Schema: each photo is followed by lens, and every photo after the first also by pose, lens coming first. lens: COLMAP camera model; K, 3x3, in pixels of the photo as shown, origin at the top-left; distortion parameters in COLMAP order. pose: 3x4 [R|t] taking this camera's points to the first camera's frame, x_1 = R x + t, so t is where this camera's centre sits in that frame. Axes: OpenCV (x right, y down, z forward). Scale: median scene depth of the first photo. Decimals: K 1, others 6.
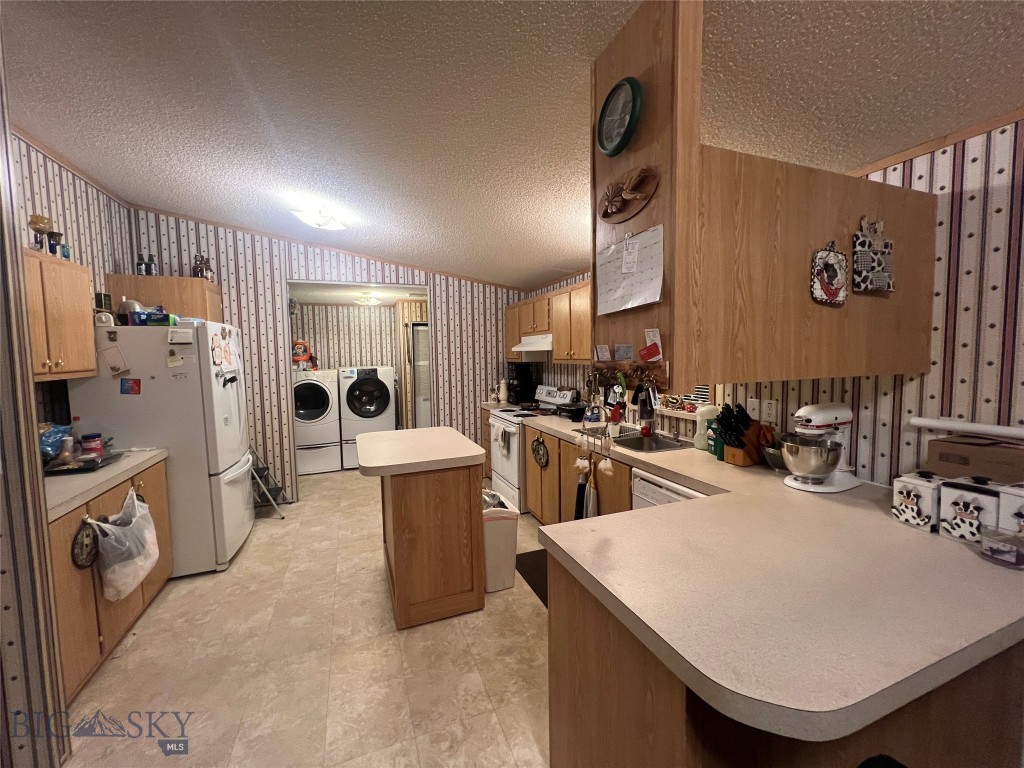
lens RADIAL K [[411.7, 0, 511.9], [0, 411.7, 382.9], [0, 0, 1]] dist [0.000090, -0.000171]
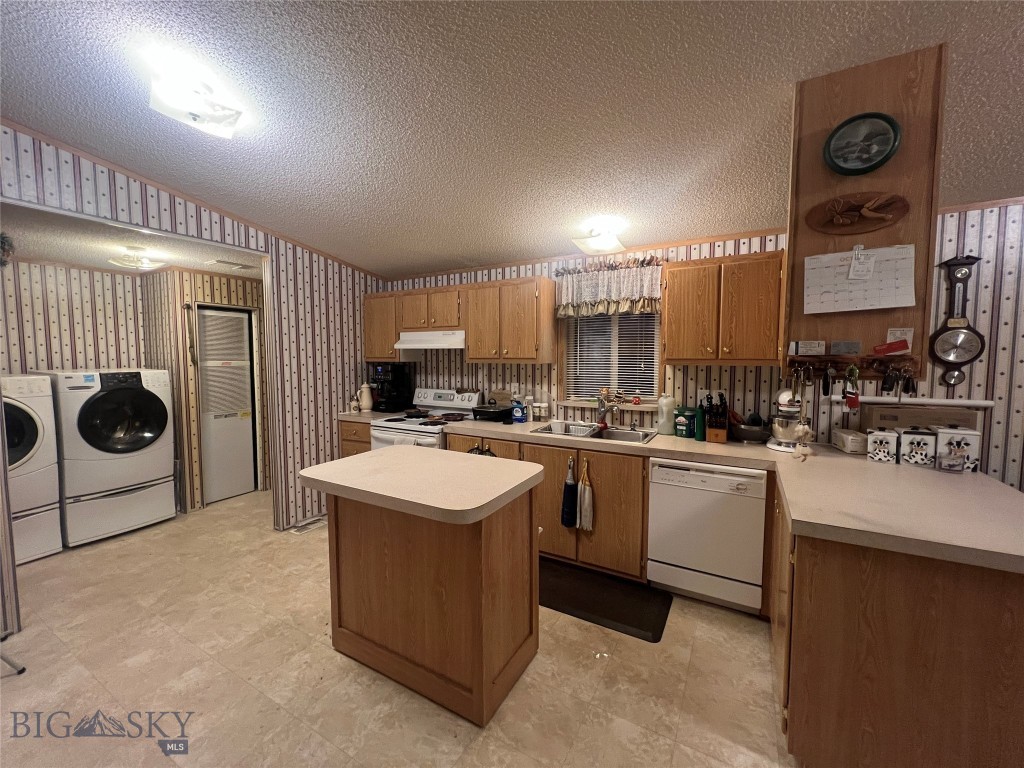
lens RADIAL K [[411.7, 0, 510.9], [0, 411.7, 382.3], [0, 0, 1]] dist [0.000090, -0.000171]
pose [[0.779218, -0.026843, 0.626178, -0.360299], [0.032776, 0.999461, 0.002058, -0.002962], [-0.625895, 0.018920, 0.779678, 0.209991]]
